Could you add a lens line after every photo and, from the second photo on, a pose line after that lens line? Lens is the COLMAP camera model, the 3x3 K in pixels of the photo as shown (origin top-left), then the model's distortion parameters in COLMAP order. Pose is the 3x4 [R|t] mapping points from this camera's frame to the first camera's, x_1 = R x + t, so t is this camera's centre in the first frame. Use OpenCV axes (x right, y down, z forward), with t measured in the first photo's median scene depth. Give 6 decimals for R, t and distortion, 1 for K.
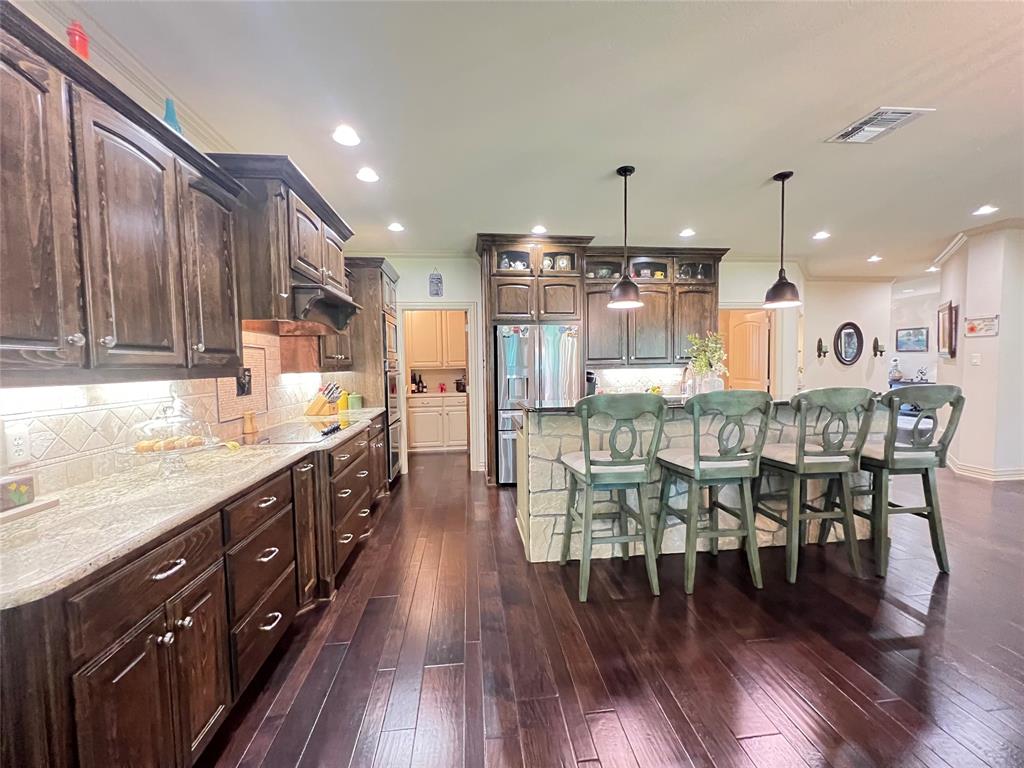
lens RADIAL K [[410.0, 0, 512.0], [0, 410.0, 384.0], [0, 0, 1]] dist [0.000578, -0.000003]
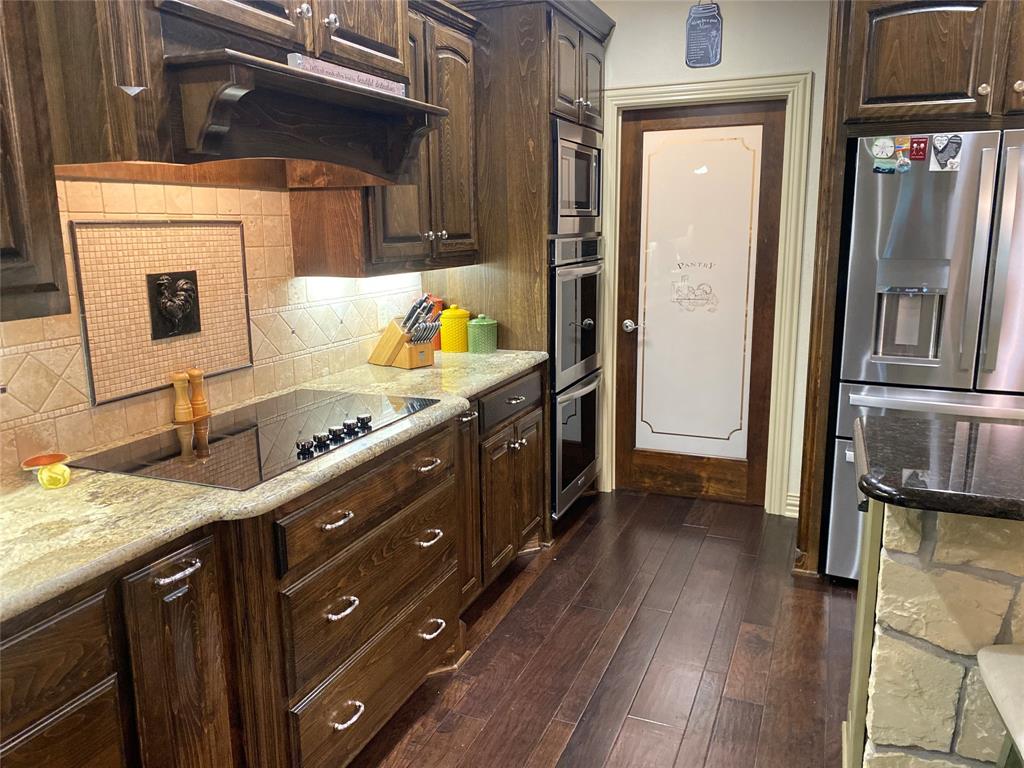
lens RADIAL K [[778.4, 0, 509.2], [0, 778.4, 372.0], [0, 0, 1]] dist [0.086707, -0.105498]
pose [[0.876382, 0.096256, -0.471900, 0.050292], [-0.025446, 0.987710, 0.154212, -0.057773], [0.480944, -0.123141, 0.868061, 0.346376]]
